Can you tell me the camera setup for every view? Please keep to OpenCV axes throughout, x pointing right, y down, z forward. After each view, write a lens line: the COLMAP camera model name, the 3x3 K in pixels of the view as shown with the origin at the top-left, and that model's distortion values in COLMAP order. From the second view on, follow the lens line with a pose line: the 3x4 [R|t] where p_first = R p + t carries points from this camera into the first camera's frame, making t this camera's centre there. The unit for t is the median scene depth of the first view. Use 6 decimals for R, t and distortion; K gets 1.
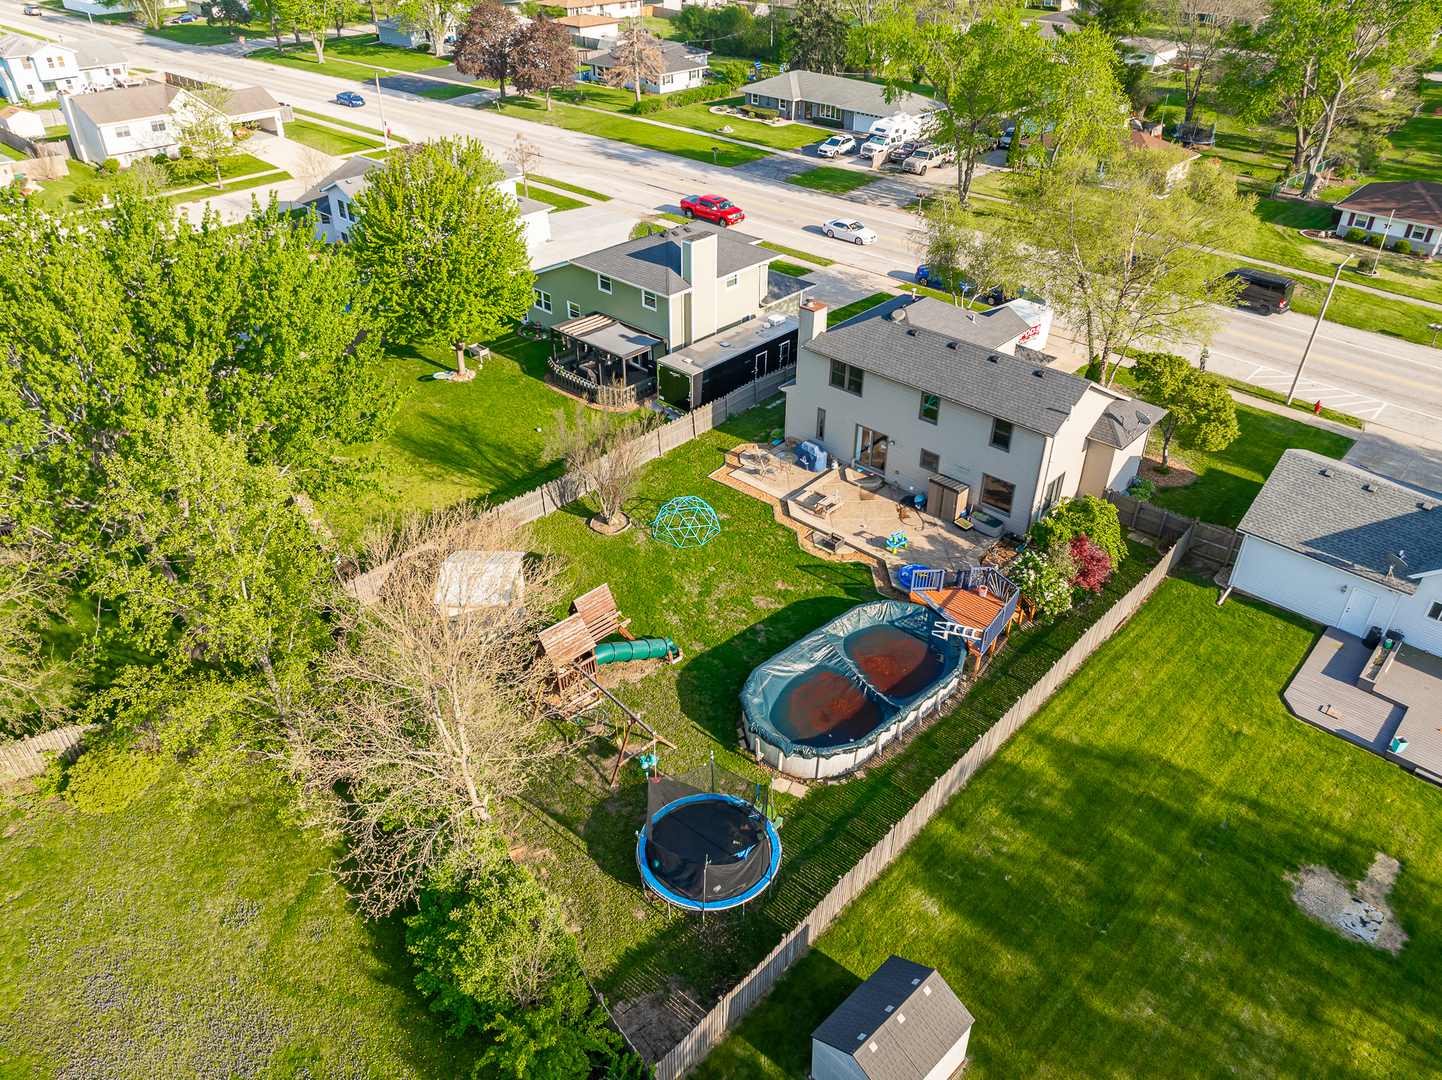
lens RADIAL K [[1022.8, 0, 721.0], [0, 1022.8, 540.0], [0, 0, 1]] dist [-0.030674, -0.008447]
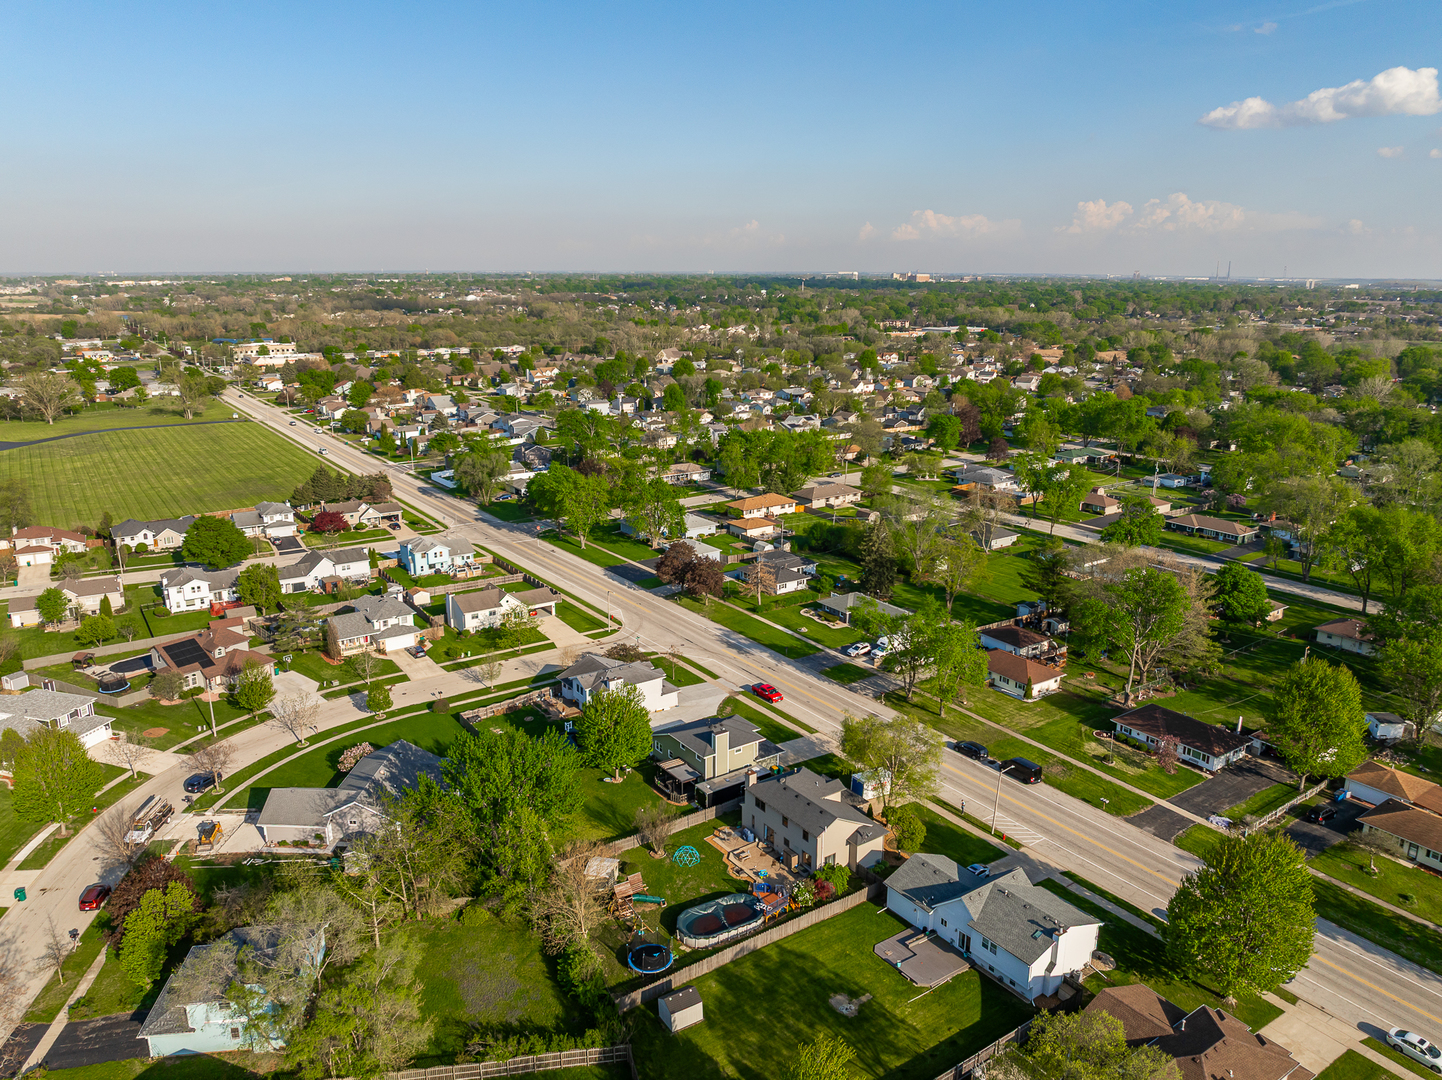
lens RADIAL K [[1028.8, 0, 721.0], [0, 1028.8, 540.0], [0, 0, 1]] dist [-0.004968, -0.066921]
pose [[0.976086, 0.051096, -0.211295, 0.468298], [-0.118296, 0.940314, -0.319086, 0.040232], [0.182379, 0.336450, 0.923872, -1.361160]]
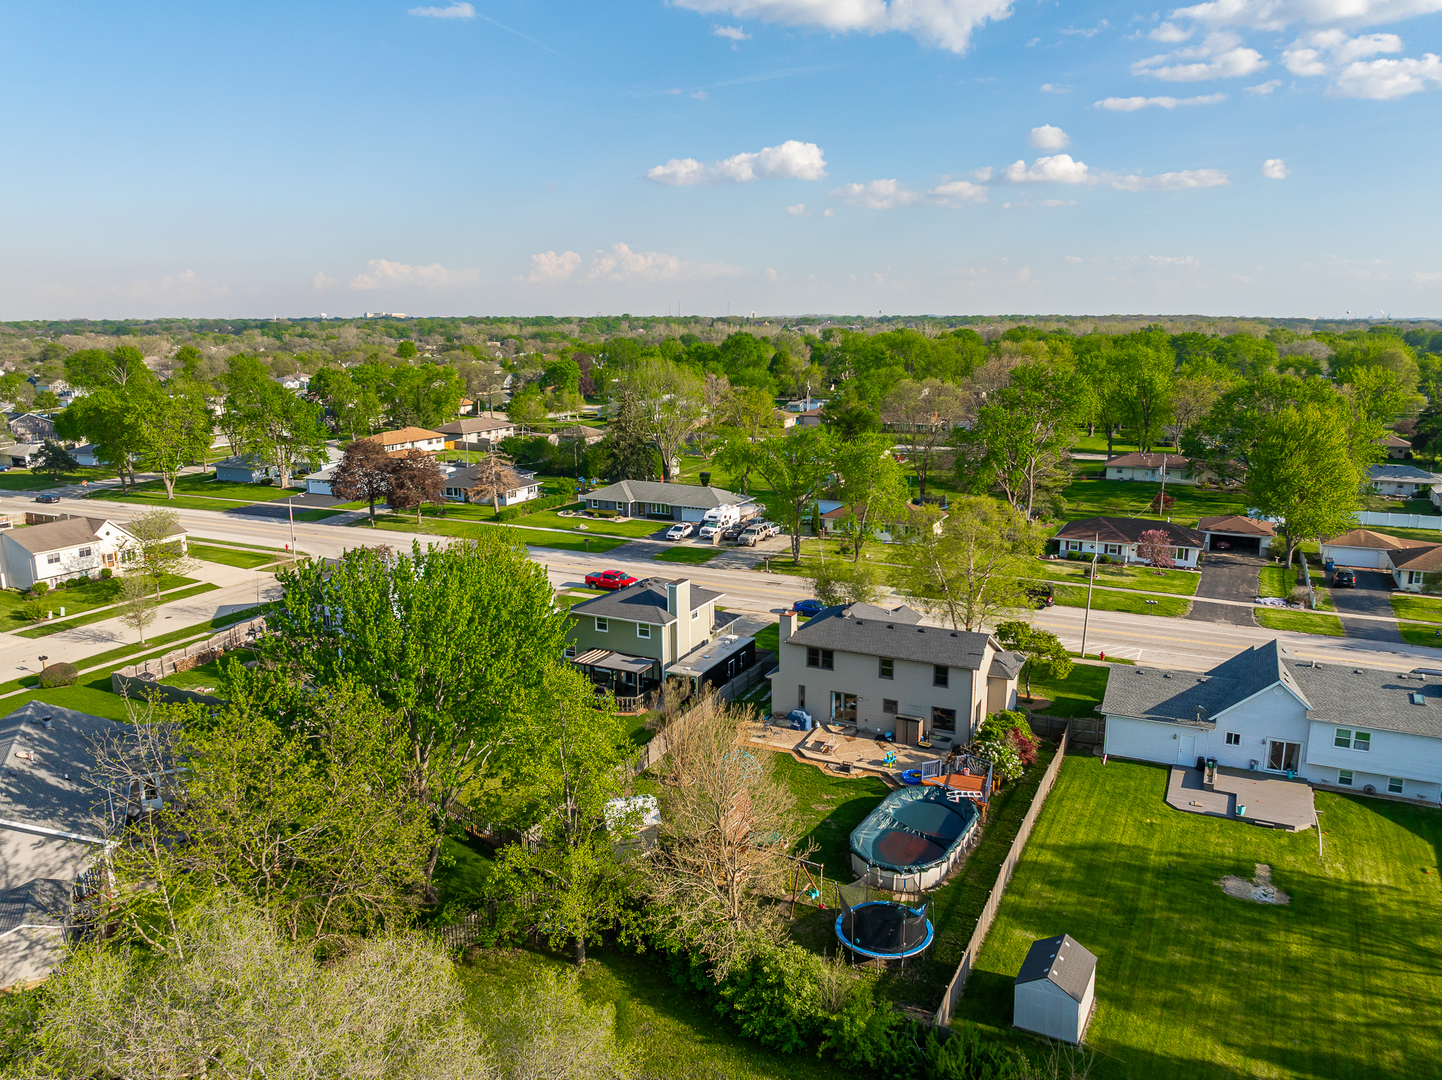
lens RADIAL K [[1028.8, 0, 721.0], [0, 1028.8, 540.0], [0, 0, 1]] dist [-0.004968, -0.066921]
pose [[0.960533, -0.070824, 0.269000, -0.346822], [0.166515, 0.921035, -0.352090, 0.154102], [-0.222822, 0.382986, 0.896478, -0.290318]]
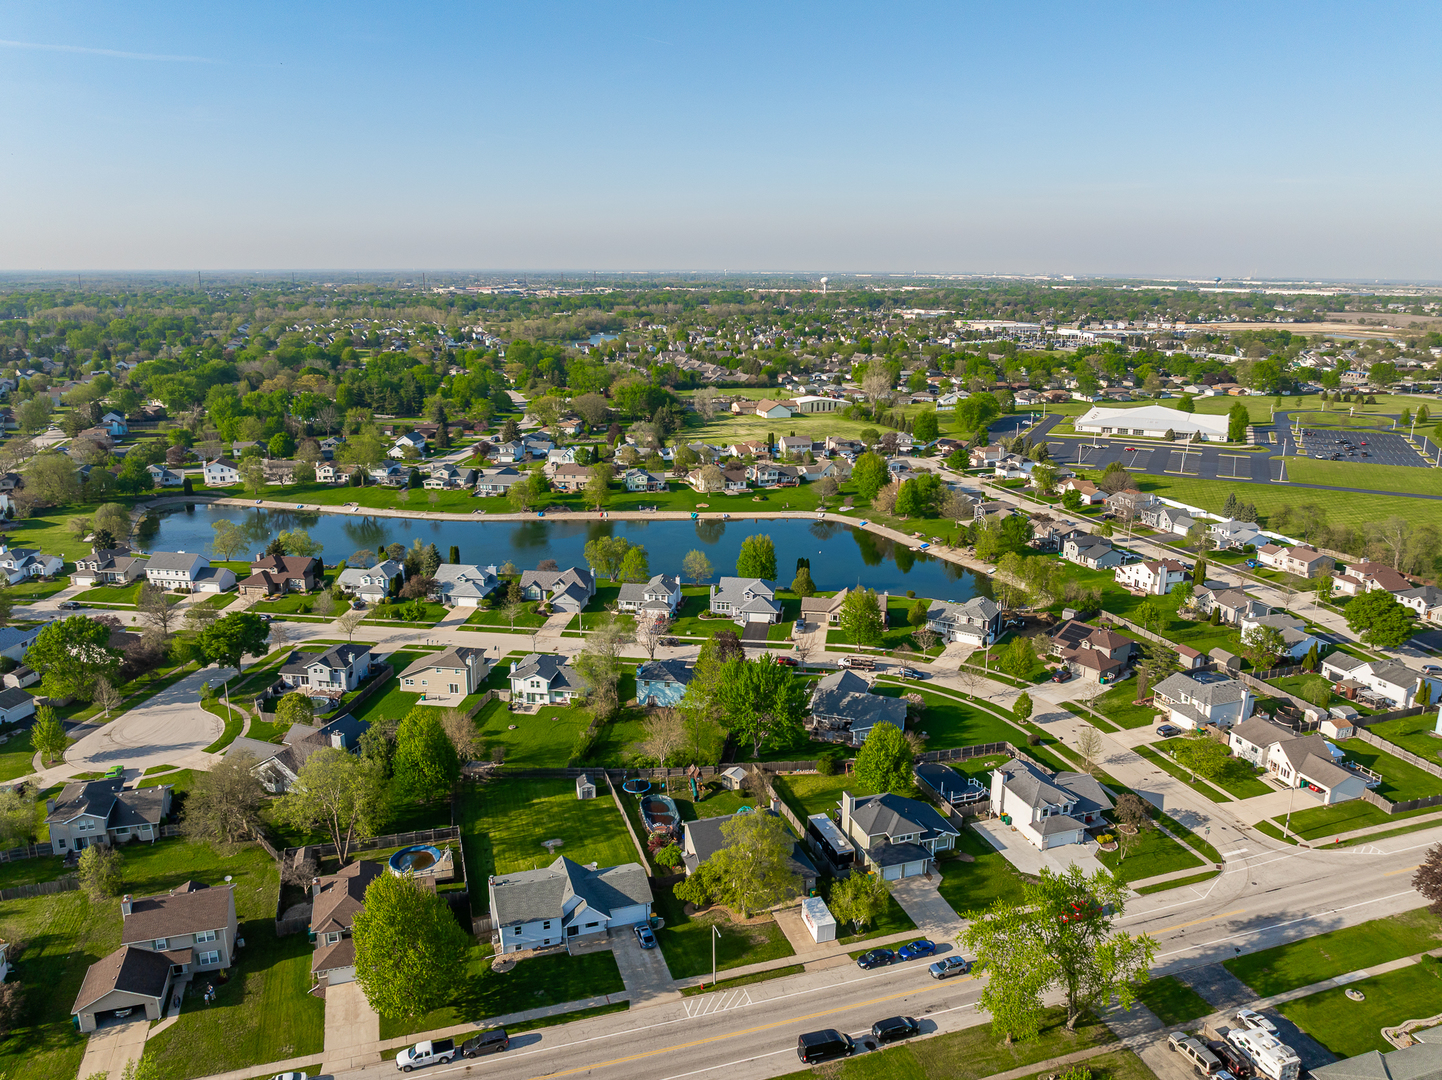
lens RADIAL K [[1022.8, 0, 721.0], [0, 1022.8, 540.0], [0, 0, 1]] dist [-0.030674, -0.008447]
pose [[-0.487973, 0.212927, -0.846490, 2.235879], [-0.494437, 0.731766, 0.469095, -1.865088], [0.719316, 0.647441, -0.251803, 1.032579]]
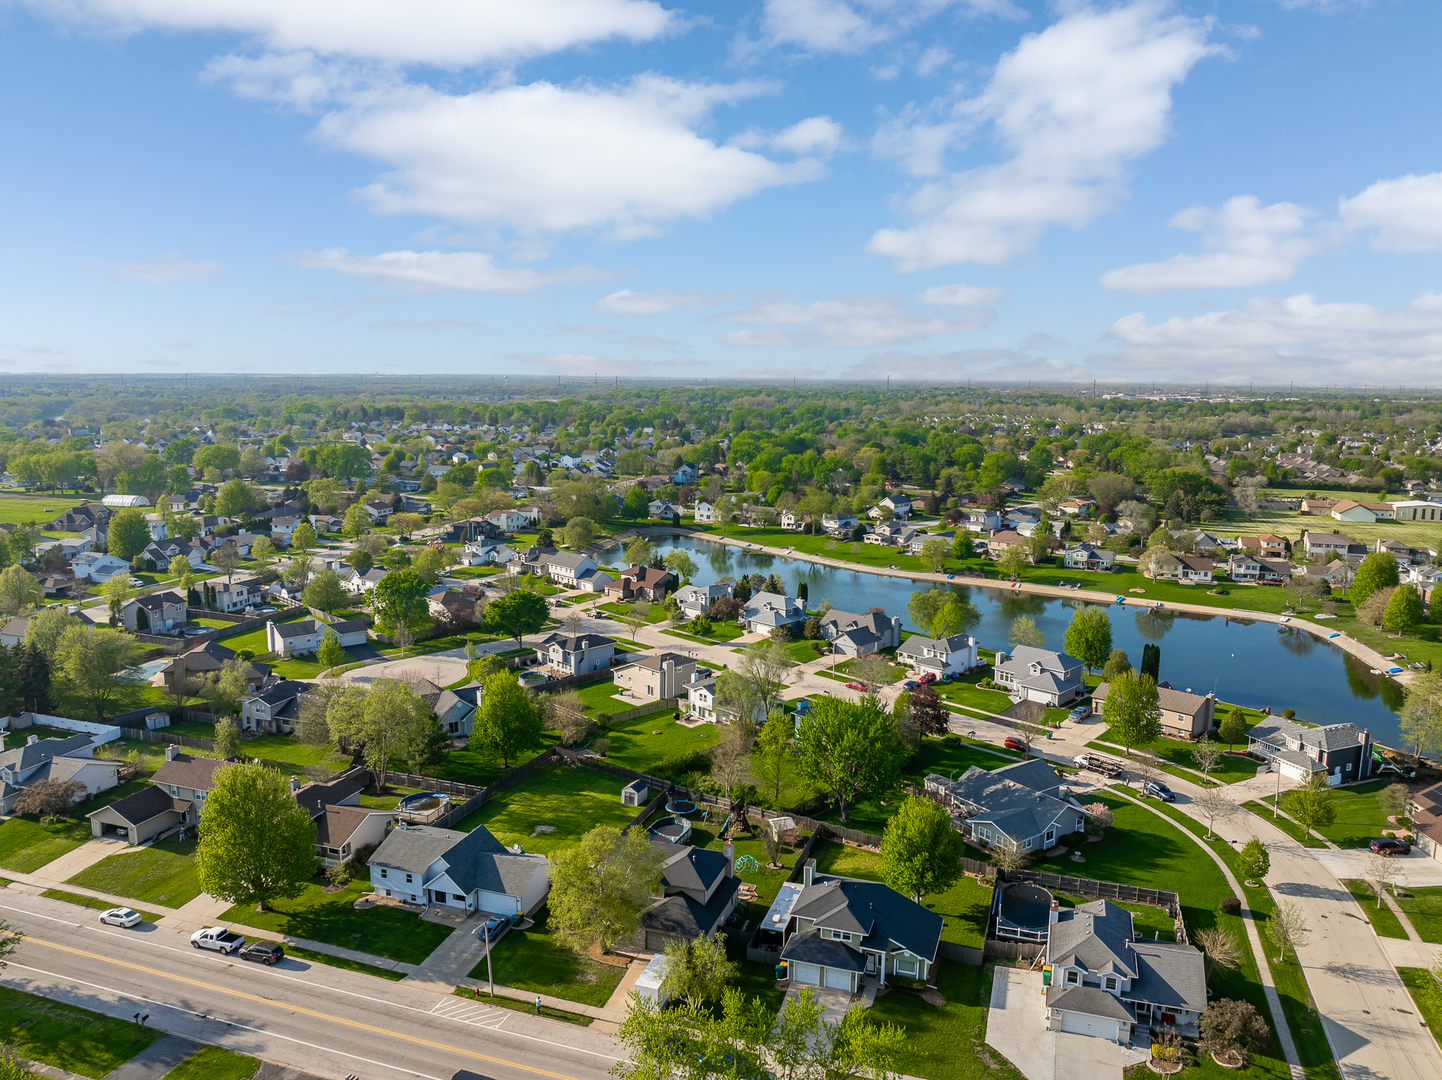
lens RADIAL K [[1022.8, 0, 721.0], [0, 1022.8, 540.0], [0, 0, 1]] dist [-0.030674, -0.008447]
pose [[-0.914367, 0.048794, -0.401935, 0.927915], [-0.237972, 0.738379, 0.631003, -2.031595], [0.327569, 0.672618, -0.663538, 1.896728]]
